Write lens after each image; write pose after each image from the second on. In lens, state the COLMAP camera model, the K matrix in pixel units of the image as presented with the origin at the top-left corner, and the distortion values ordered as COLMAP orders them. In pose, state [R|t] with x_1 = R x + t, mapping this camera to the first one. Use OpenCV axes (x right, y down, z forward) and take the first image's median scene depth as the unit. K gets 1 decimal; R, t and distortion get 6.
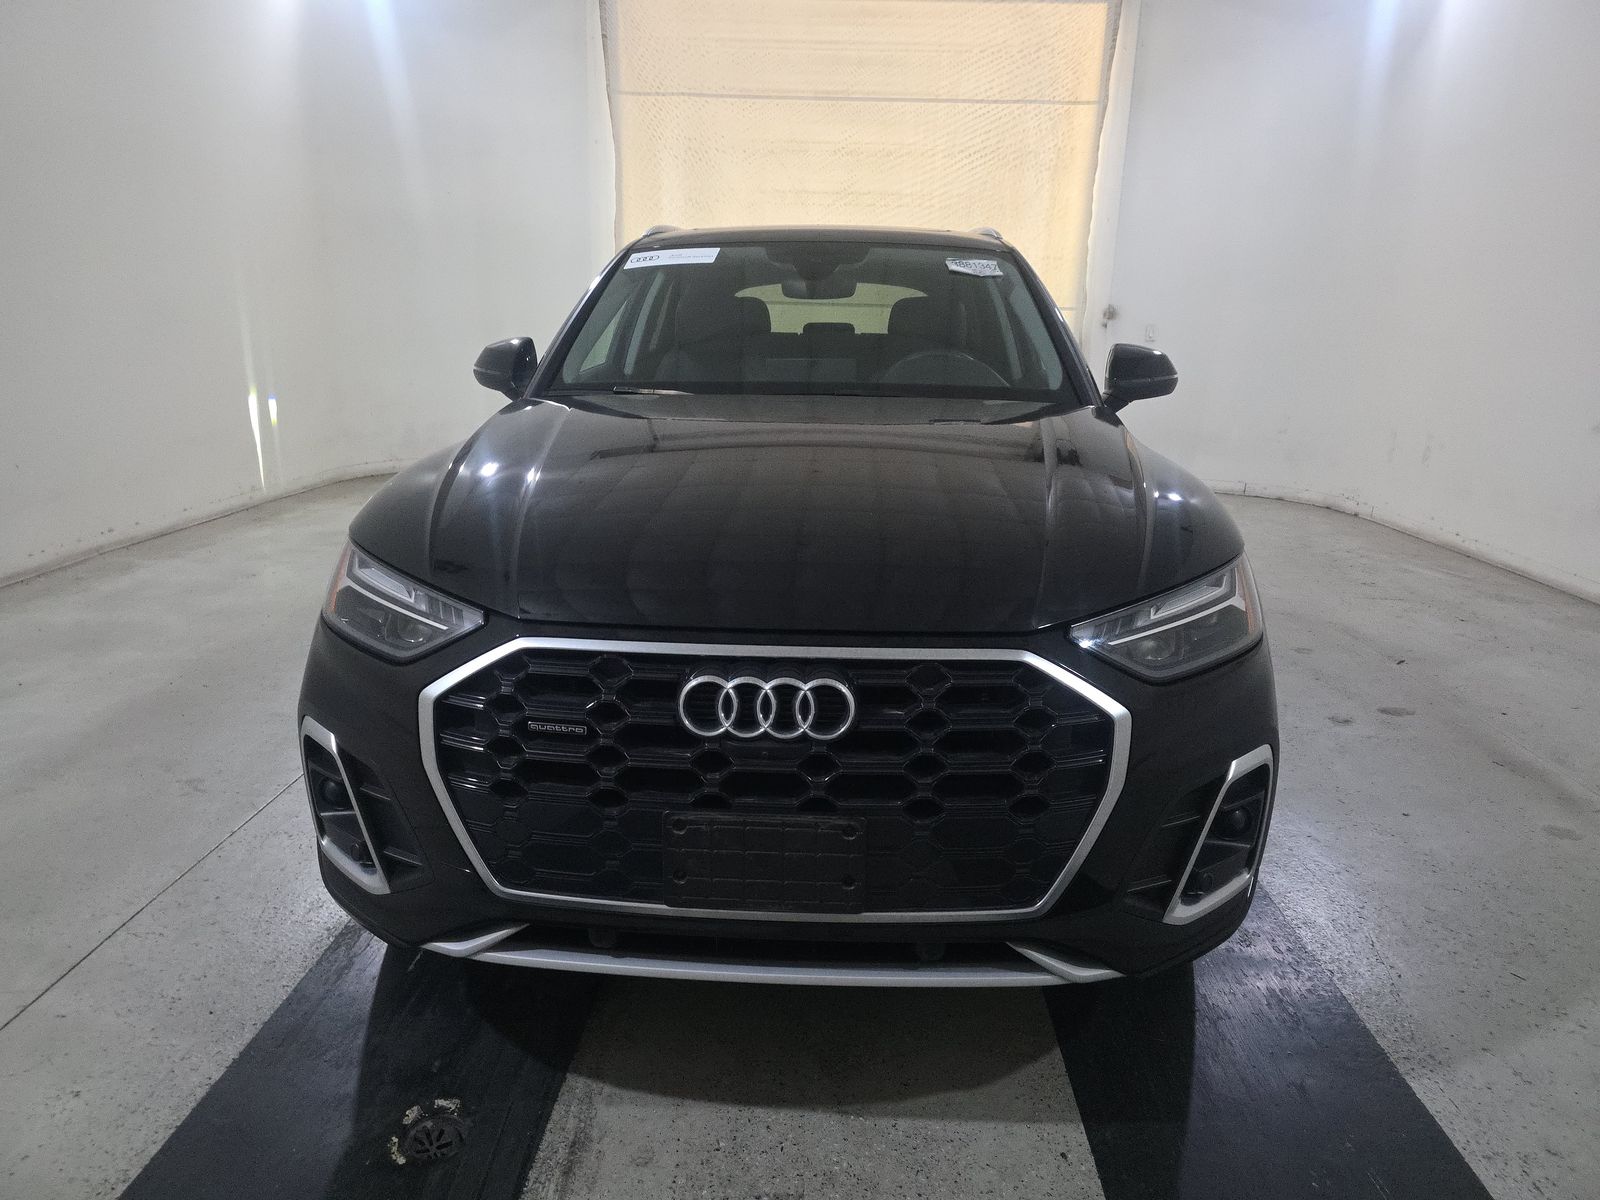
lens RADIAL K [[1055.9, 0, 787.6], [0, 1055.9, 598.6], [0, 0, 1]] dist [0.024518, -0.015031]
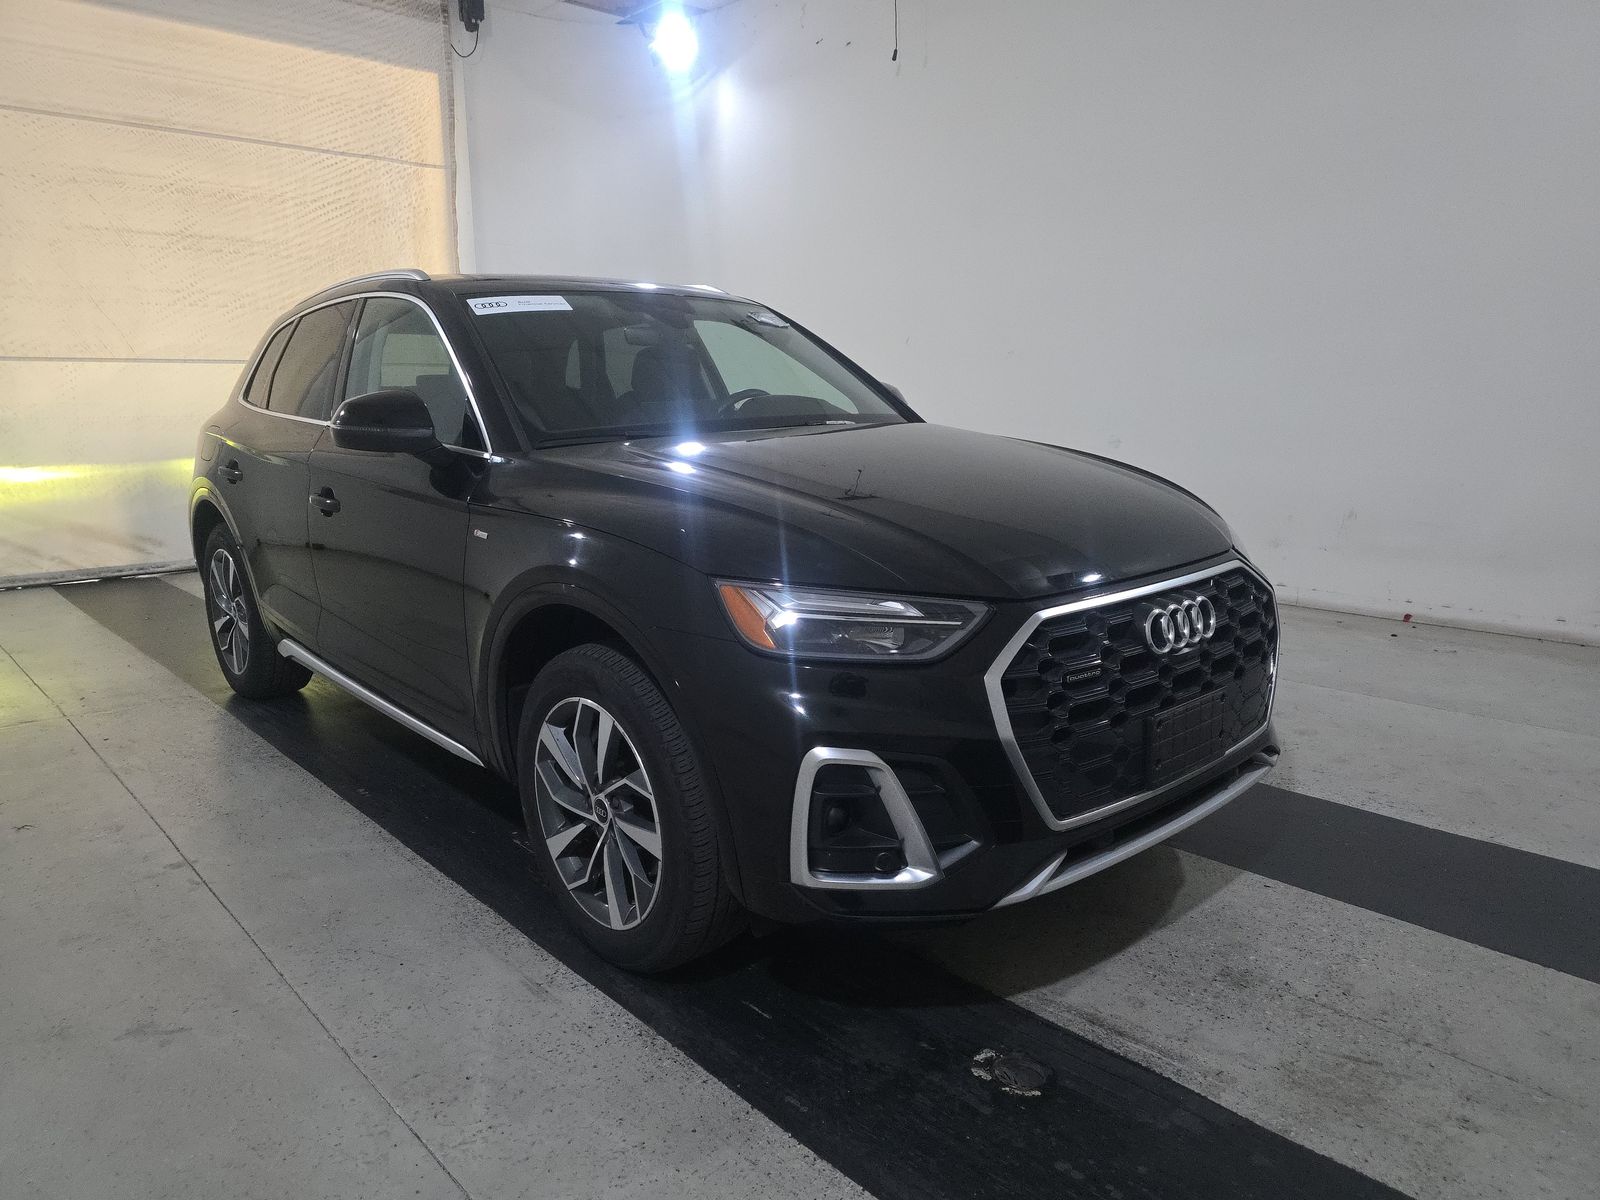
lens RADIAL K [[1055.9, 0, 803.7], [0, 1055.9, 600.1], [0, 0, 1]] dist [0.024518, -0.015031]
pose [[0.711674, -0.169331, 0.681797, -0.237547], [0.204108, 0.978490, 0.029966, -0.012513], [-0.672206, 0.117834, 0.730927, 0.055893]]
